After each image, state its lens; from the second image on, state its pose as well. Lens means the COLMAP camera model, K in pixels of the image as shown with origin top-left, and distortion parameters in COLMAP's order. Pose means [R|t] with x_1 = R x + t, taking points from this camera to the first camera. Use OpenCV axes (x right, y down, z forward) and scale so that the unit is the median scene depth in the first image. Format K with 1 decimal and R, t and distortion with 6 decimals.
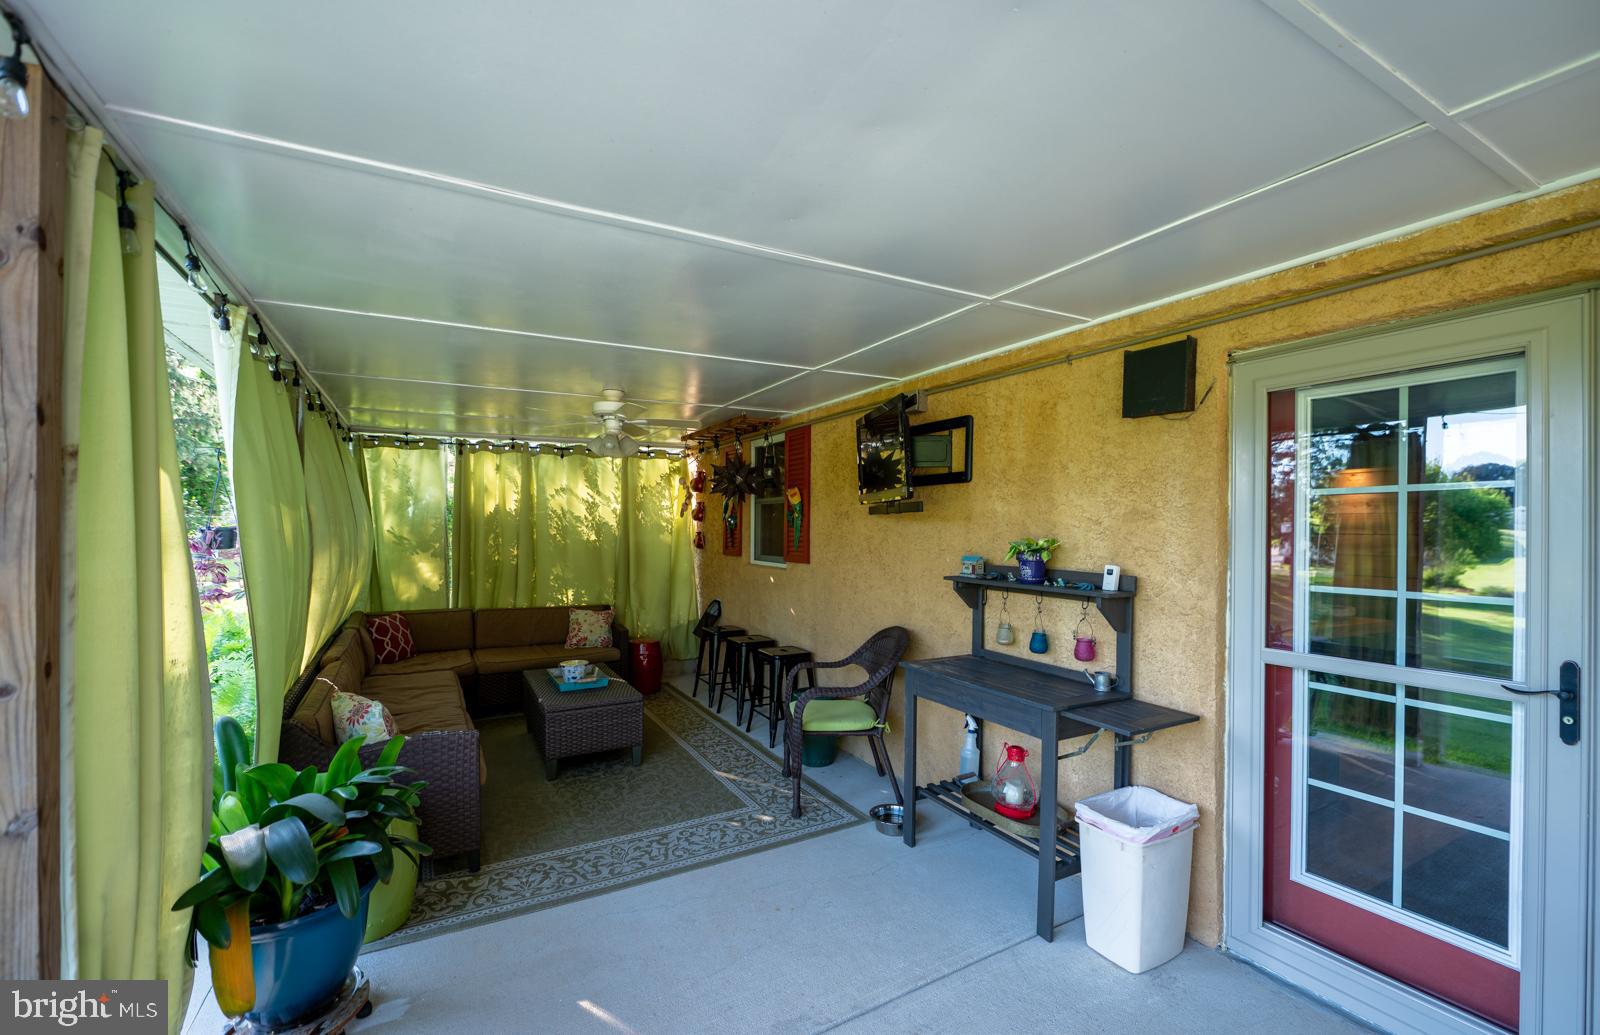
lens RADIAL K [[645.3, 0, 791.4], [0, 645.3, 532.7], [0, 0, 1]] dist [-0.014121, 0.000029]
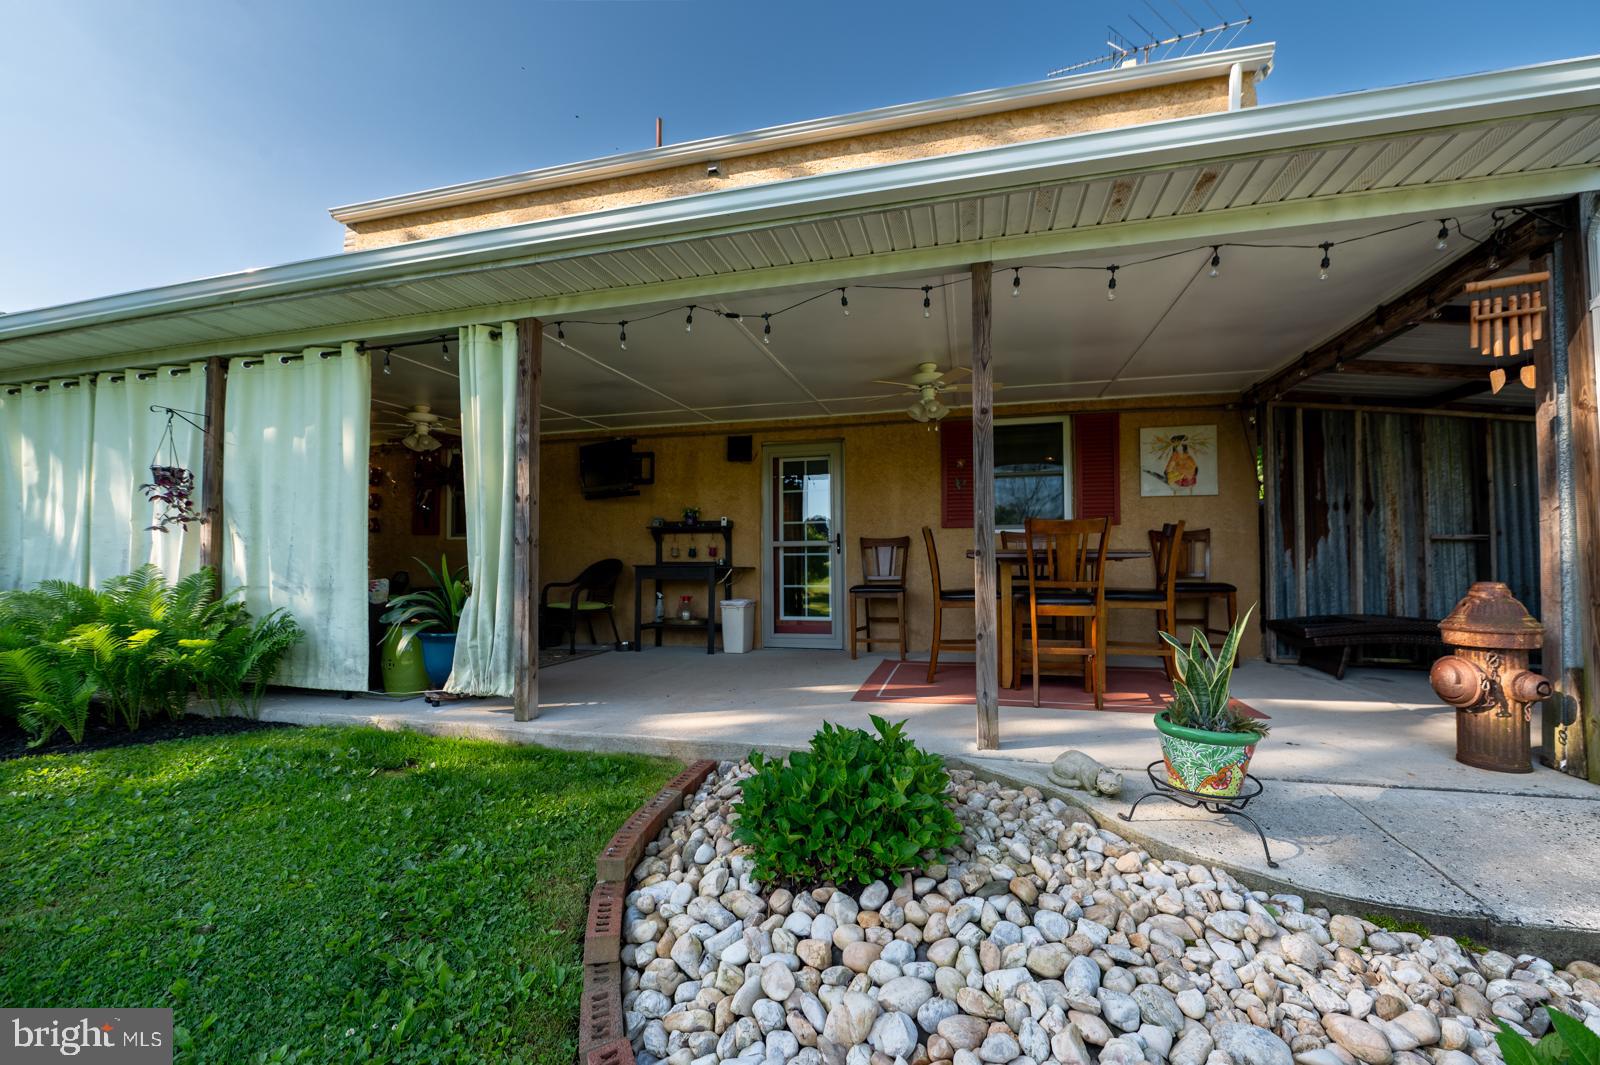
lens RADIAL K [[655.1, 0, 799.9], [0, 655.1, 554.8], [0, 0, 1]] dist [-0.000760, -0.000516]
pose [[0.690739, 0.009211, 0.723045, -0.815945], [0.014736, 0.999532, -0.026810, 0.188898], [-0.722954, 0.029174, 0.690280, -0.710342]]
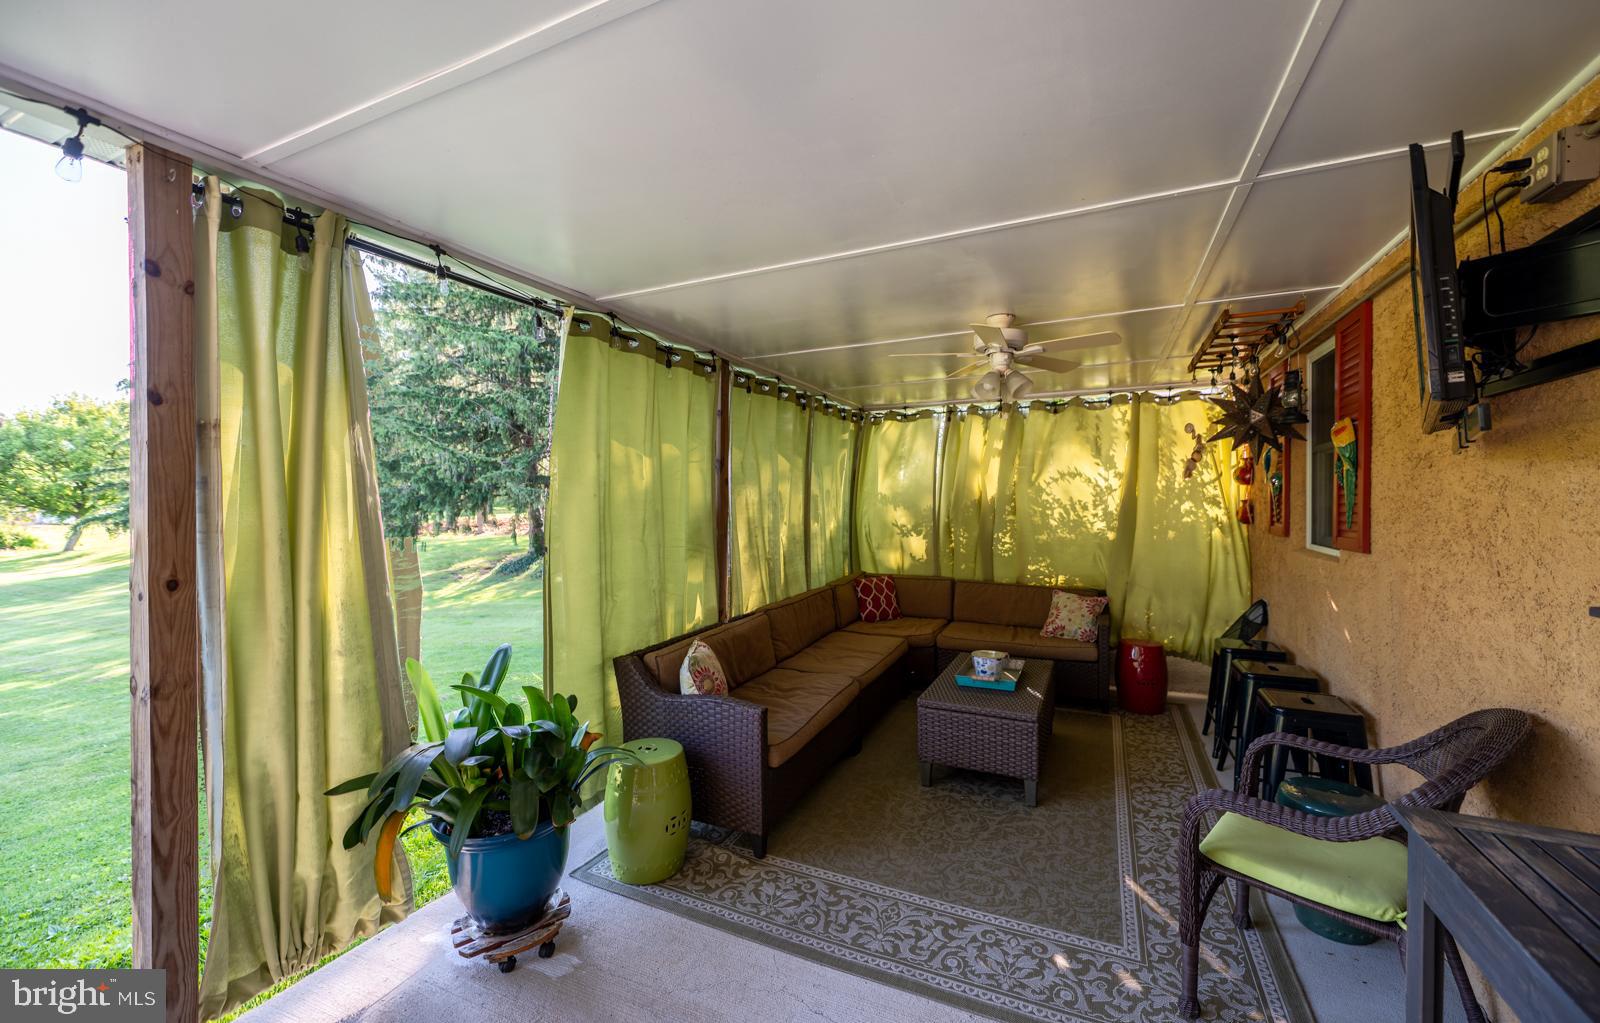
lens RADIAL K [[631.5, 0, 819.4], [0, 631.5, 506.4], [0, 0, 1]] dist [-0.014914, -0.000135]
pose [[0.601042, 0.004971, -0.799202, 0.209554], [-0.006402, 0.999979, 0.001405, 0.012356], [0.799192, 0.004272, 0.601061, 0.380957]]
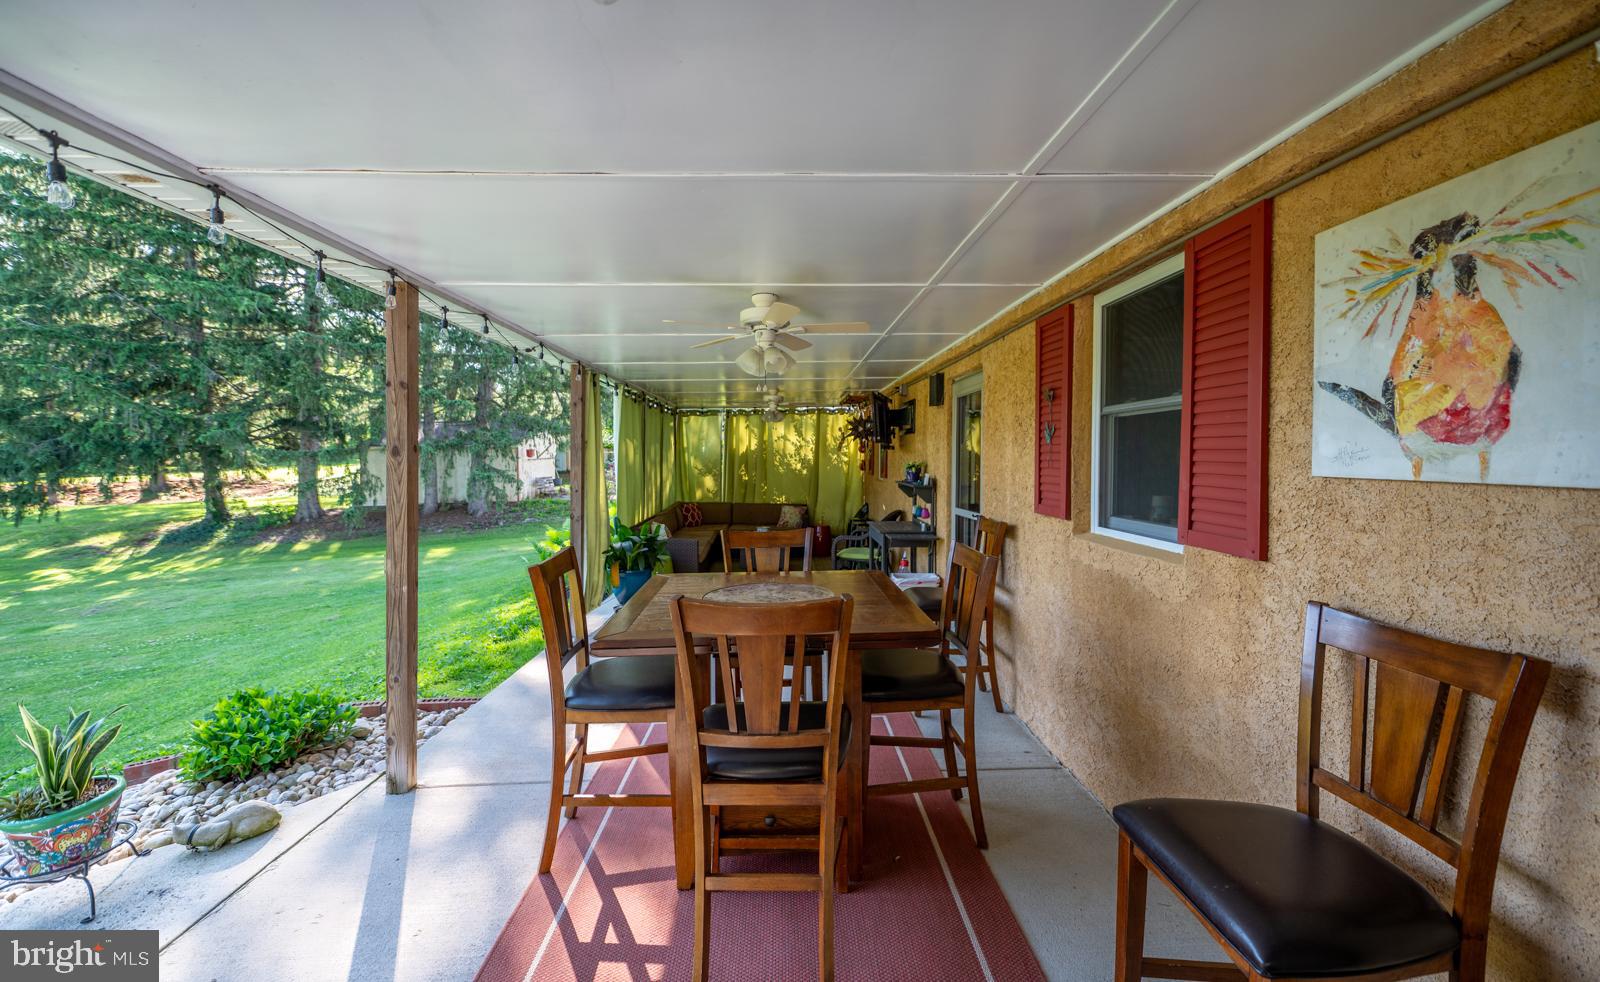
lens RADIAL K [[648.3, 0, 800.7], [0, 648.3, 461.6], [0, 0, 1]] dist [-0.000652, -0.000035]
pose [[0.883116, -0.001666, -0.469152, 0.785356], [0.000208, 0.999995, -0.003158, 0.010347], [0.469155, 0.002691, 0.883112, -0.777776]]
